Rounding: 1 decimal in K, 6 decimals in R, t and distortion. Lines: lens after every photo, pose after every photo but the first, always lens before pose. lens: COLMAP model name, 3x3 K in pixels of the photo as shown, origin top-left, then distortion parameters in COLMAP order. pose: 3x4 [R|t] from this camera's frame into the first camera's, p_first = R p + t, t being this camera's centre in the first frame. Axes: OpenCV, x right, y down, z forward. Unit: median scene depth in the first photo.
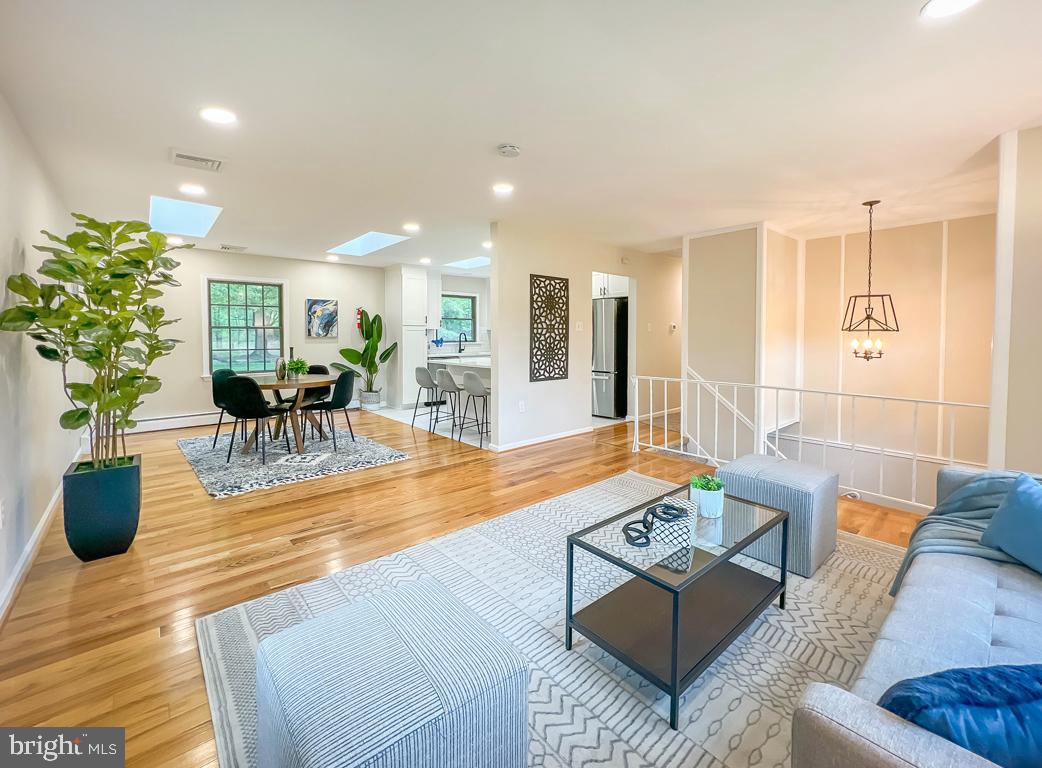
lens RADIAL K [[448.1, 0, 533.5], [0, 448.1, 347.1], [0, 0, 1]] dist [-0.000542, -0.000229]
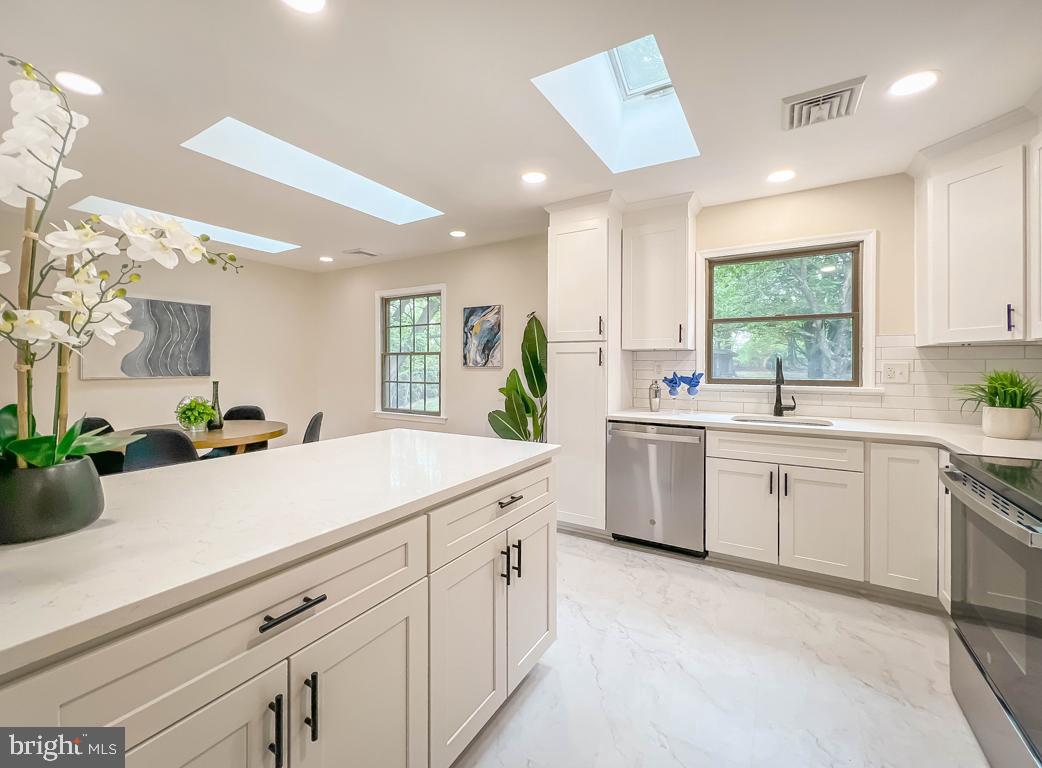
lens RADIAL K [[448.3, 0, 504.7], [0, 448.3, 368.6], [0, 0, 1]] dist [-0.001767, -0.000240]
pose [[0.276618, 0.008358, -0.960944, 0.128728], [-0.028006, 0.999608, 0.000632, -0.020816], [0.960572, 0.026738, 0.276744, 0.843169]]
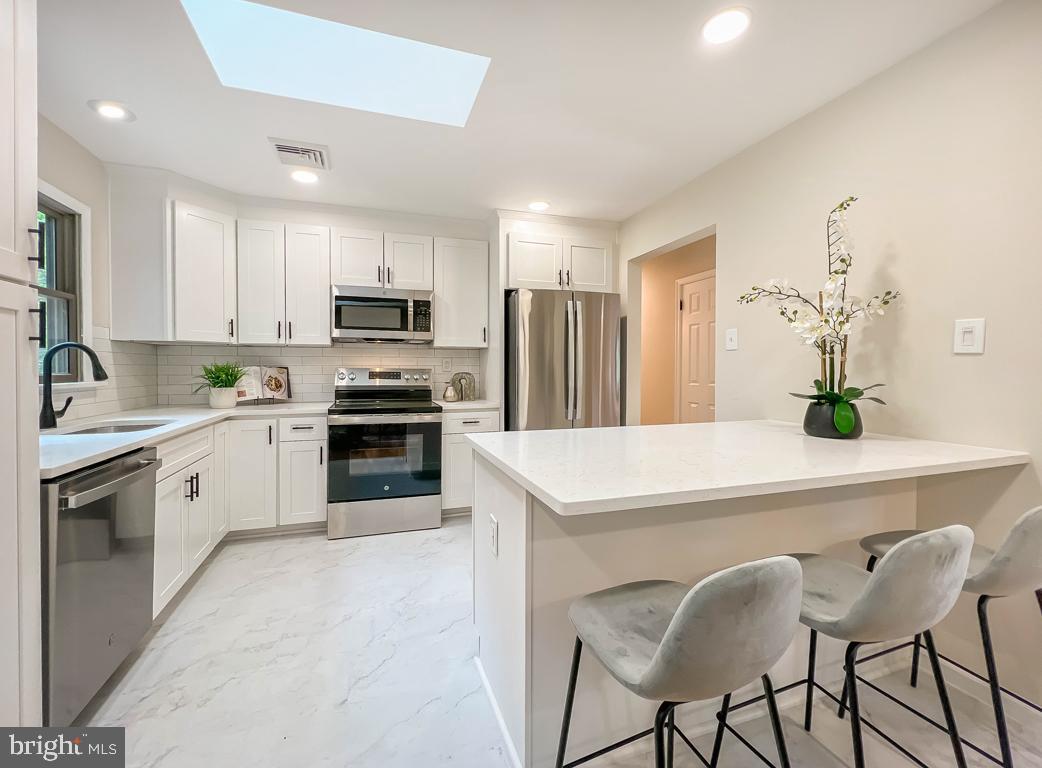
lens RADIAL K [[424.9, 0, 496.8], [0, 424.9, 374.0], [0, 0, 1]] dist [-0.001137, -0.000141]
pose [[0.415083, -0.008992, 0.909739, -0.323562], [0.022659, 0.999743, -0.000457, -0.011735], [-0.909501, 0.020803, 0.415180, 0.826106]]
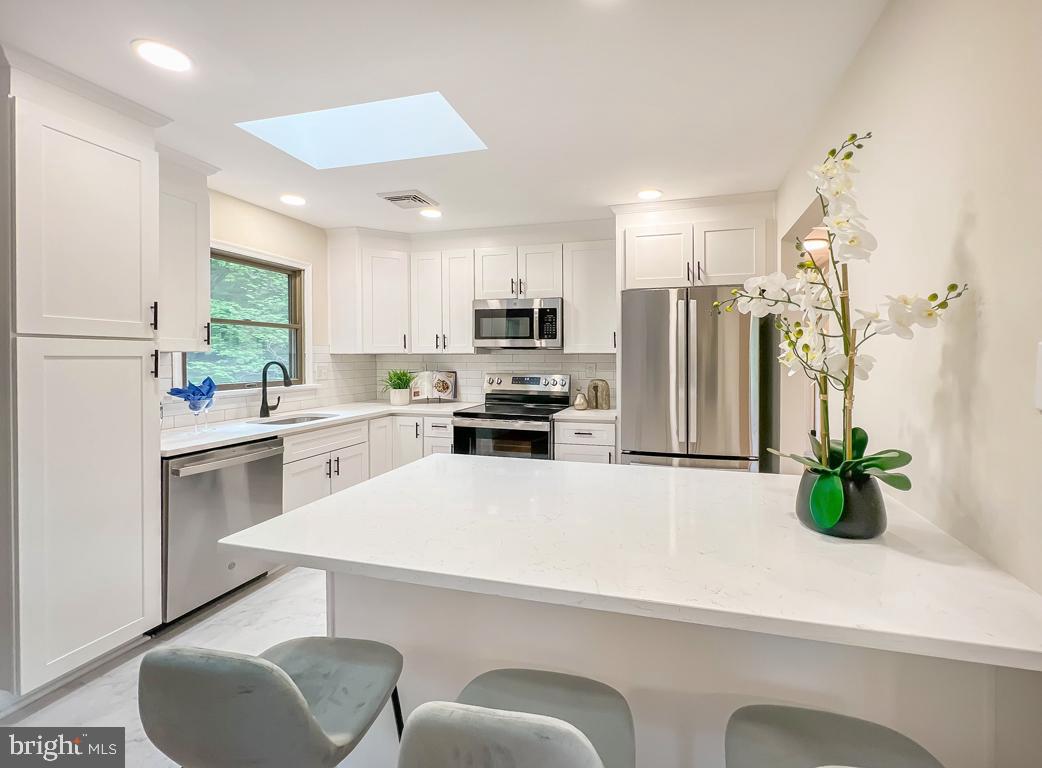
lens RADIAL K [[438.8, 0, 564.0], [0, 438.8, 362.1], [0, 0, 1]] dist [0.001539, 0.000258]
pose [[0.829565, -0.004210, 0.558395, -0.193074], [0.012639, 0.999857, -0.011237, -0.028755], [-0.558268, 0.016379, 0.829499, 0.682512]]
